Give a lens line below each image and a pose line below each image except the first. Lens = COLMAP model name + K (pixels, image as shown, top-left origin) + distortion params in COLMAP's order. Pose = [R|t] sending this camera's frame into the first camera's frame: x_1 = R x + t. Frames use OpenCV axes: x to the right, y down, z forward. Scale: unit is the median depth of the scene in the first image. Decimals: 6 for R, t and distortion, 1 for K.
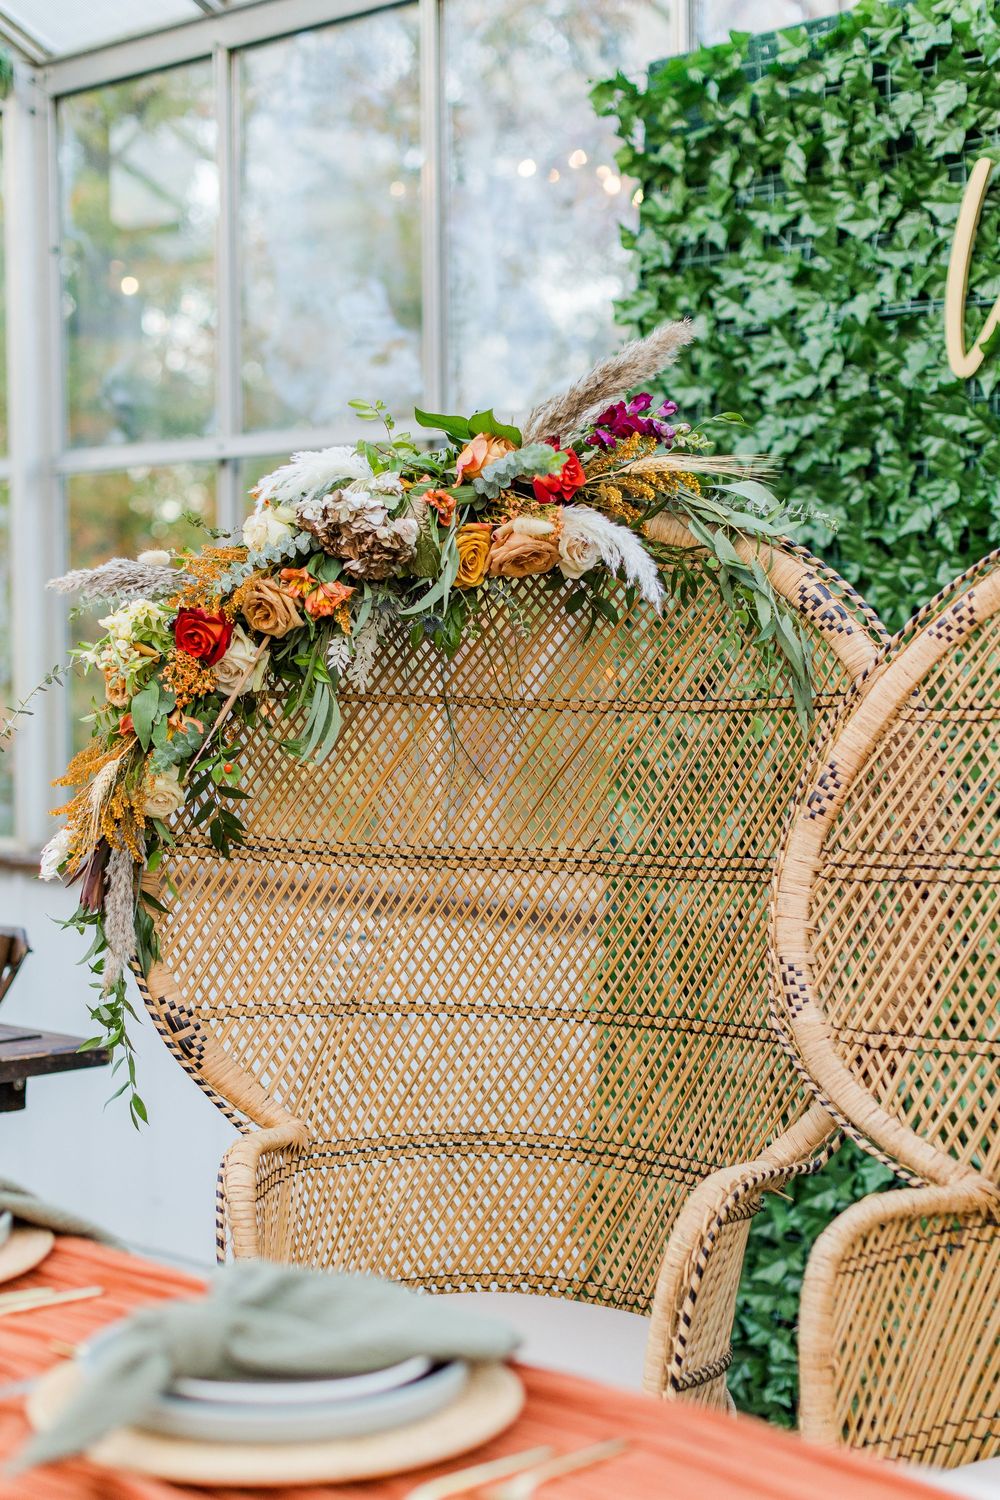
lens RADIAL K [[2398.0, 0, 455.1], [0, 2398.0, 689.5], [0, 0, 1]] dist [0.040485, 0.084066]
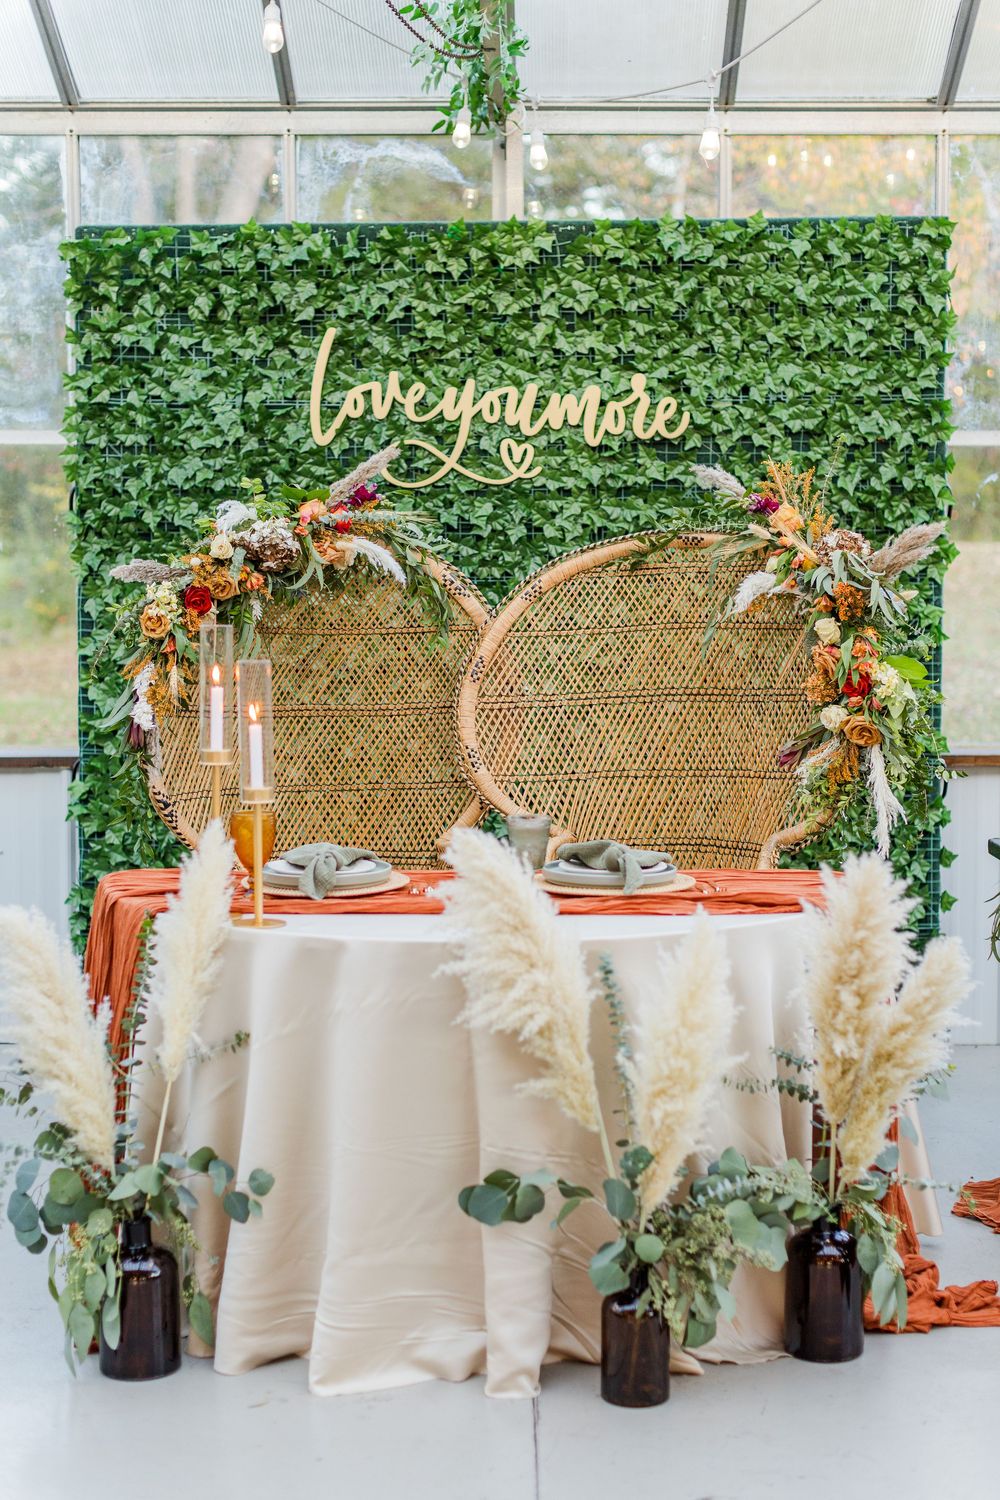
lens RADIAL K [[2398.0, 0, 455.1], [0, 2398.0, 689.5], [0, 0, 1]] dist [0.040485, 0.084066]
pose [[0.748533, -0.034807, 0.662184, -0.903732], [0.002277, 0.998750, 0.049925, -0.033928], [-0.663094, -0.035863, 0.747676, -0.430787]]
